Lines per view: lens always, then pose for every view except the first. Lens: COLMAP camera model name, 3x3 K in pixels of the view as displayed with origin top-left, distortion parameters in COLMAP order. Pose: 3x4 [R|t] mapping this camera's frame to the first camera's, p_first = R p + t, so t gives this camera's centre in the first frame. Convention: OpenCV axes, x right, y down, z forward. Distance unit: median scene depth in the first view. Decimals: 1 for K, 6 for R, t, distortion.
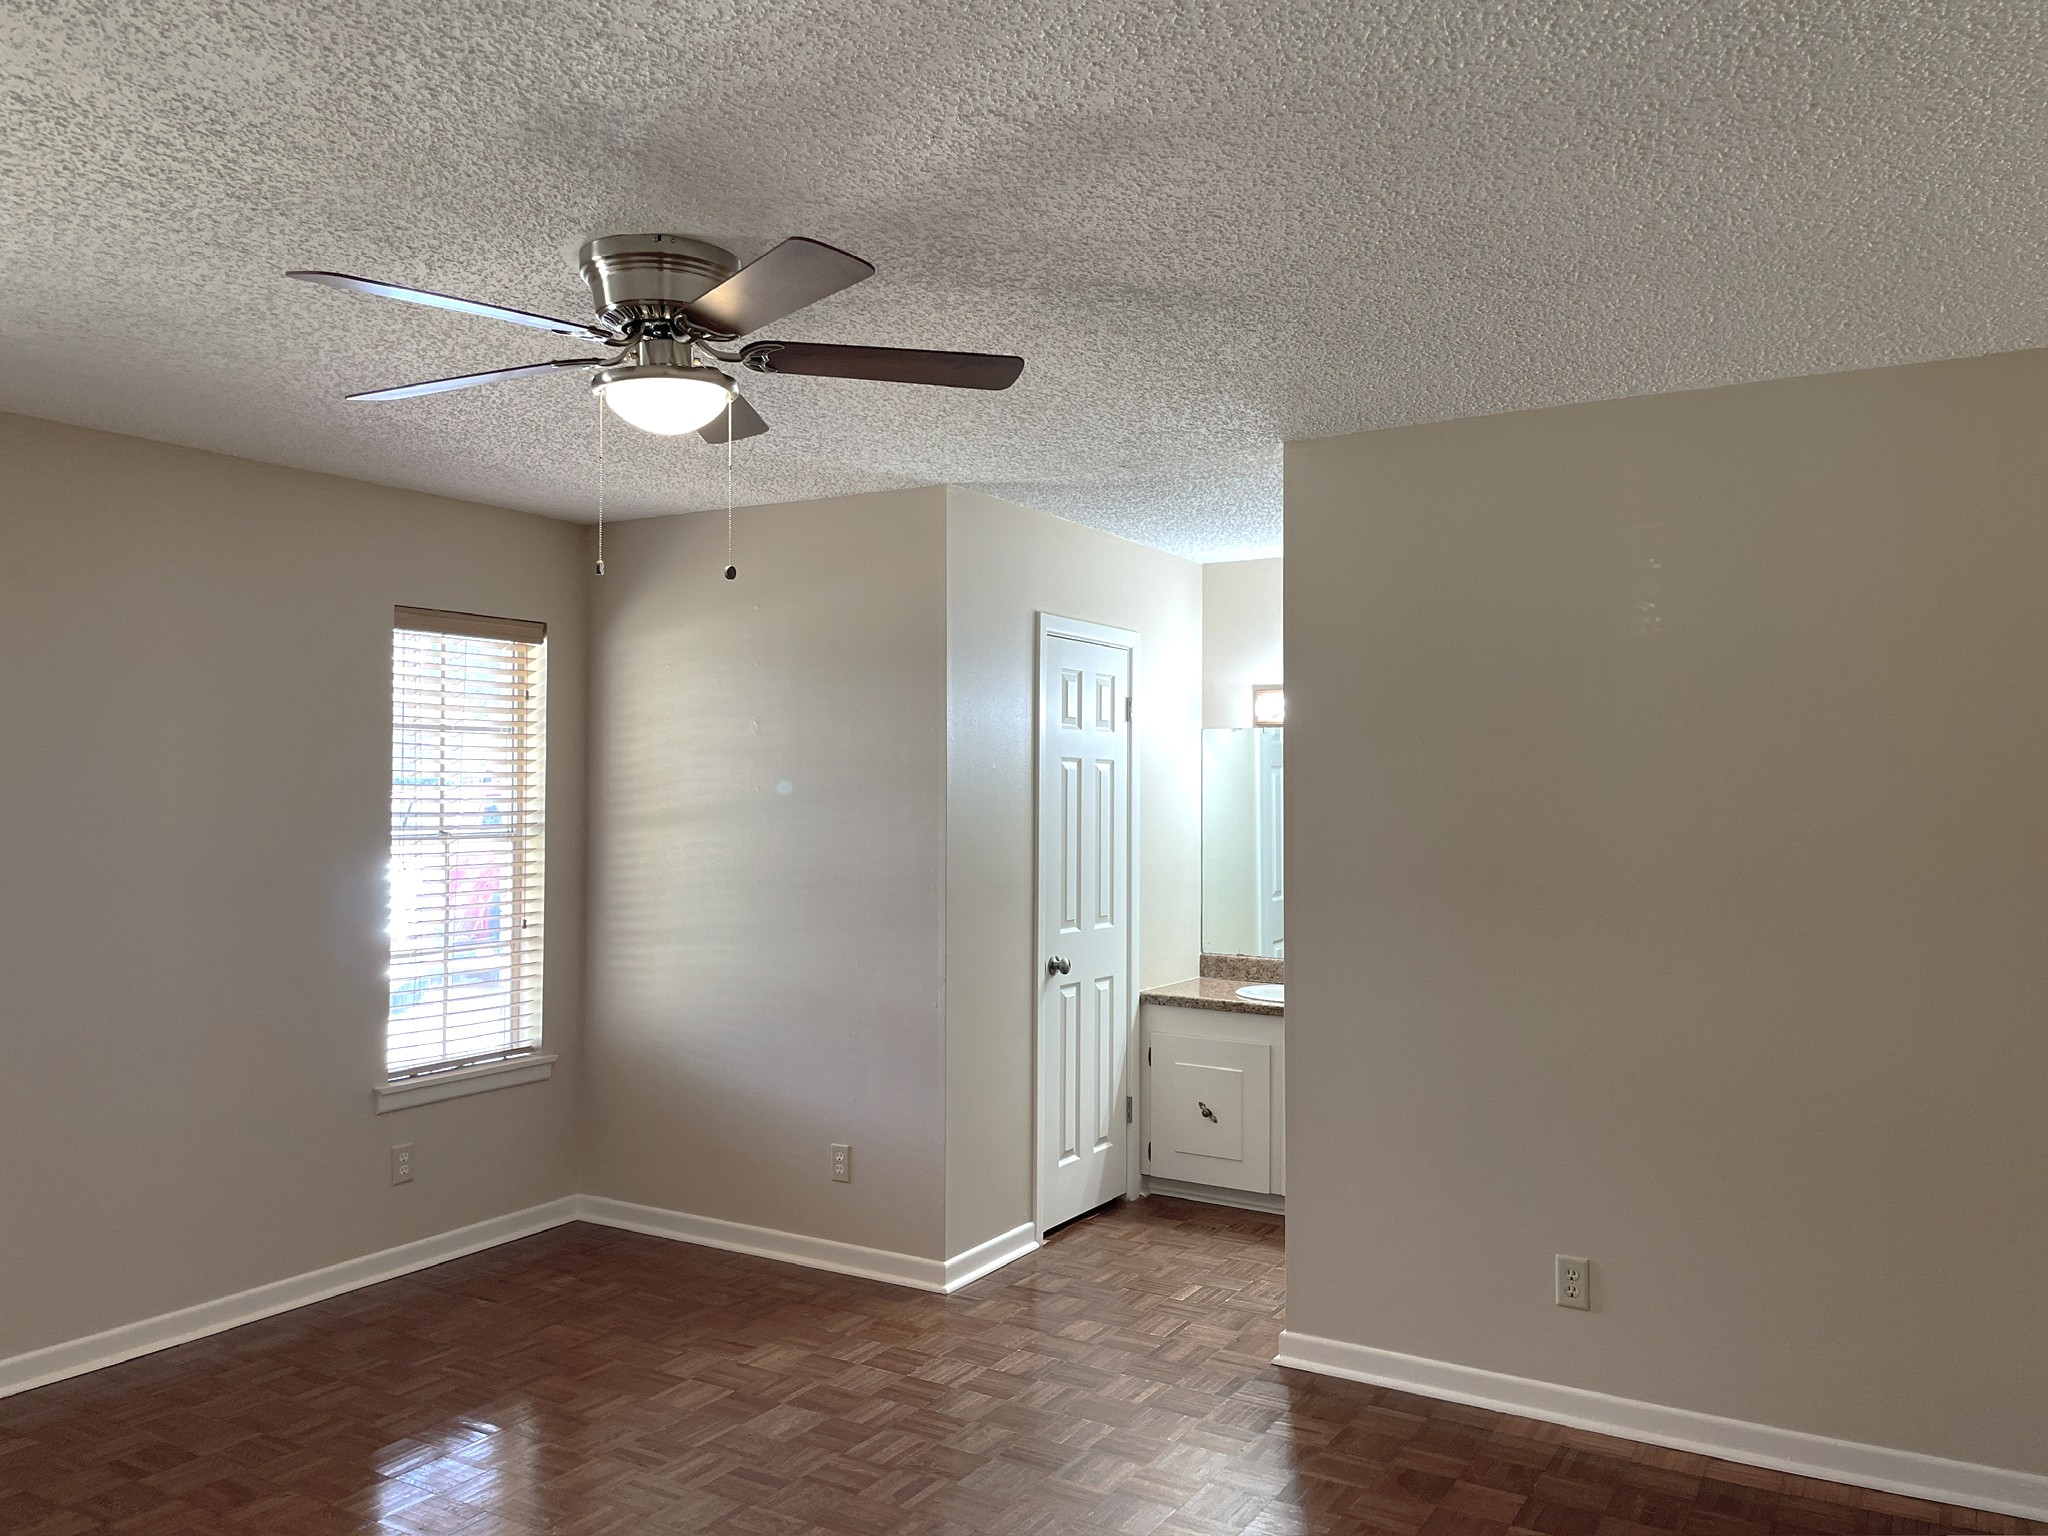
lens RADIAL K [[1611.4, 0, 1048.3], [0, 1611.4, 749.0], [0, 0, 1]] dist [0.095389, -0.122701]
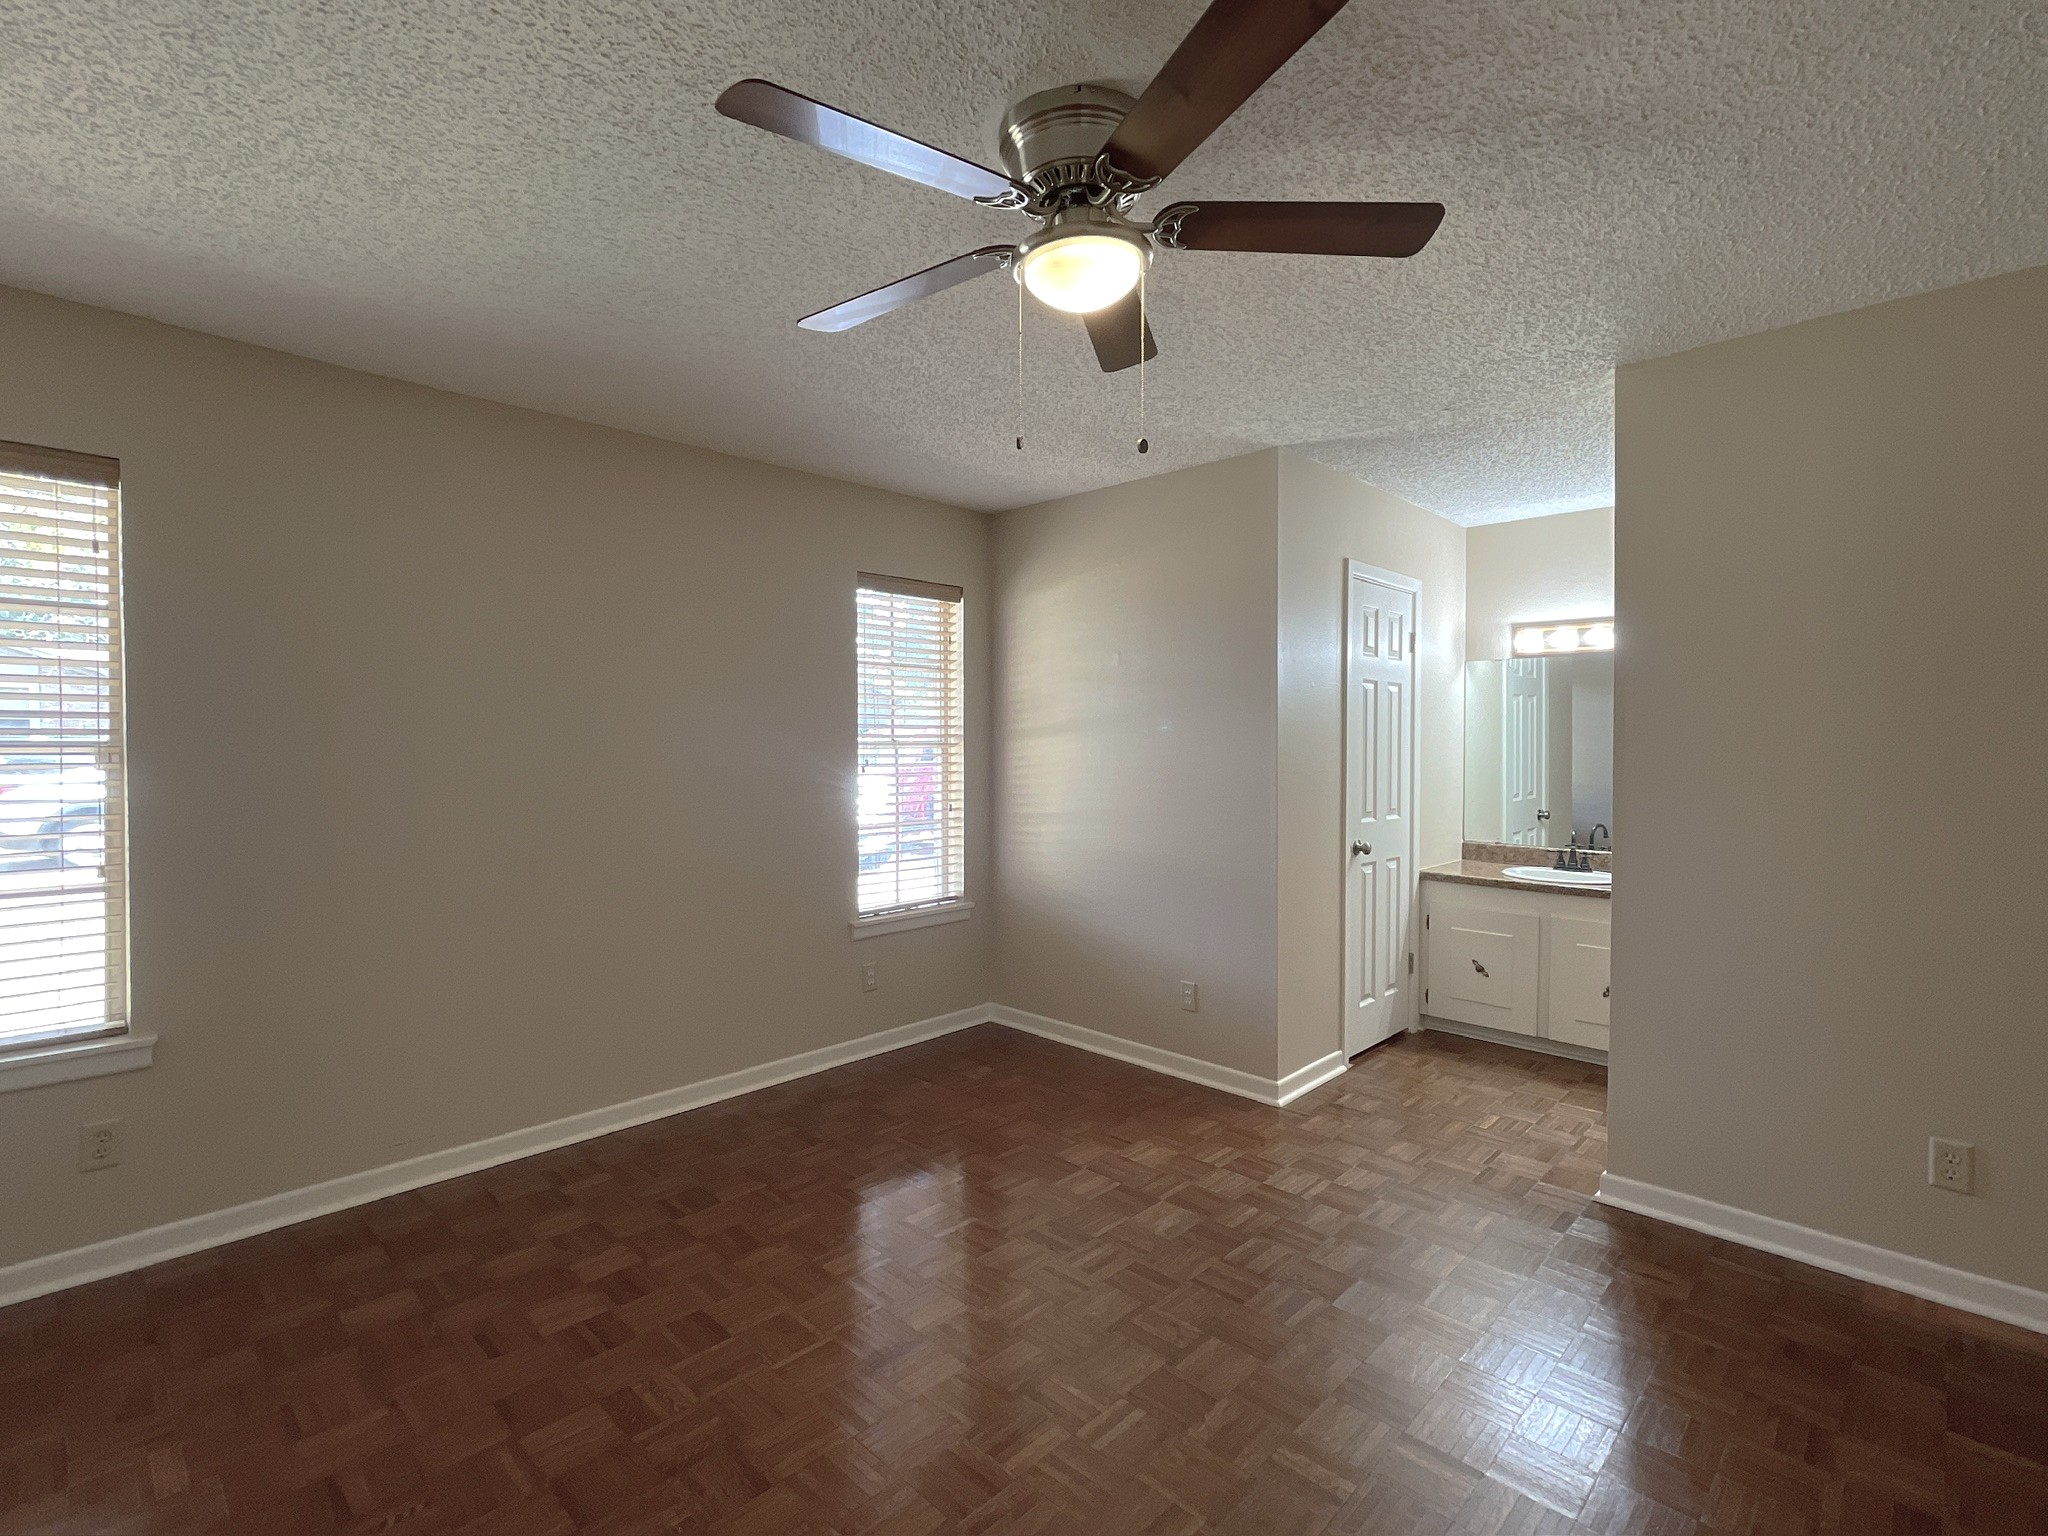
lens RADIAL K [[989.5, 0, 1030.3], [0, 989.5, 763.7], [0, 0, 1]] dist [0.001953, -0.000238]
pose [[0.973891, 0.002498, -0.227001, -0.074363], [0.008112, 0.998918, 0.045796, 0.036263], [0.226870, -0.046442, 0.972817, 0.227134]]
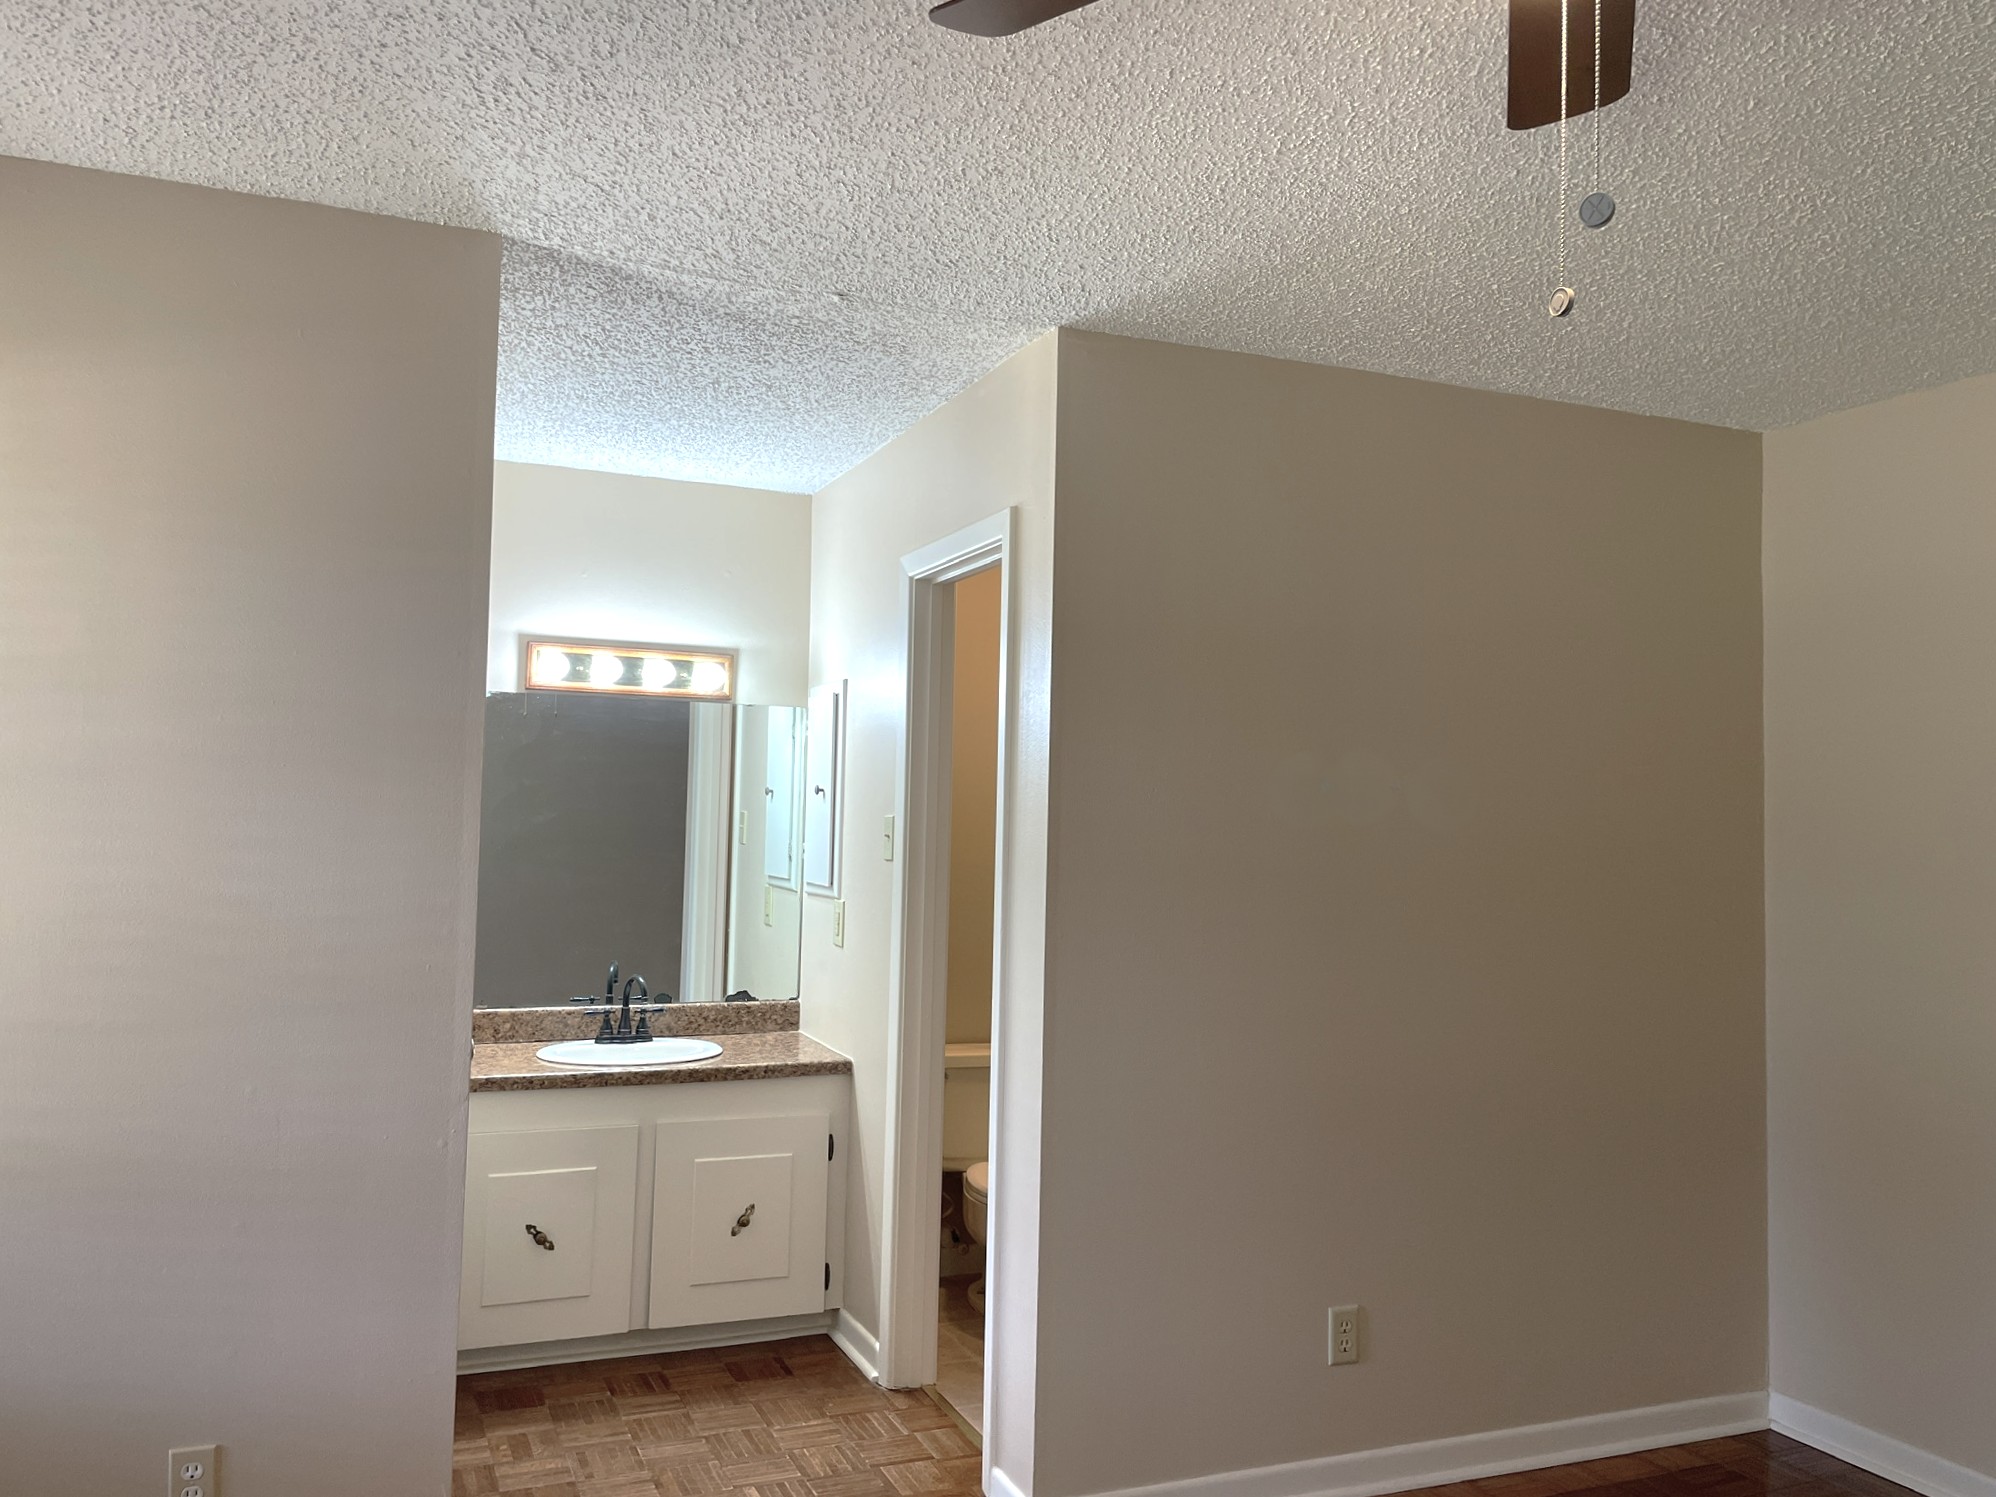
lens RADIAL K [[1537.1, 0, 1004.5], [0, 1537.1, 739.2], [0, 0, 1]] dist [0.106723, -0.103376]
pose [[0.585777, 0.056105, 0.808528, -0.397037], [-0.041774, 0.998365, -0.039014, 0.031386], [-0.809395, -0.010922, 0.587163, 0.512614]]
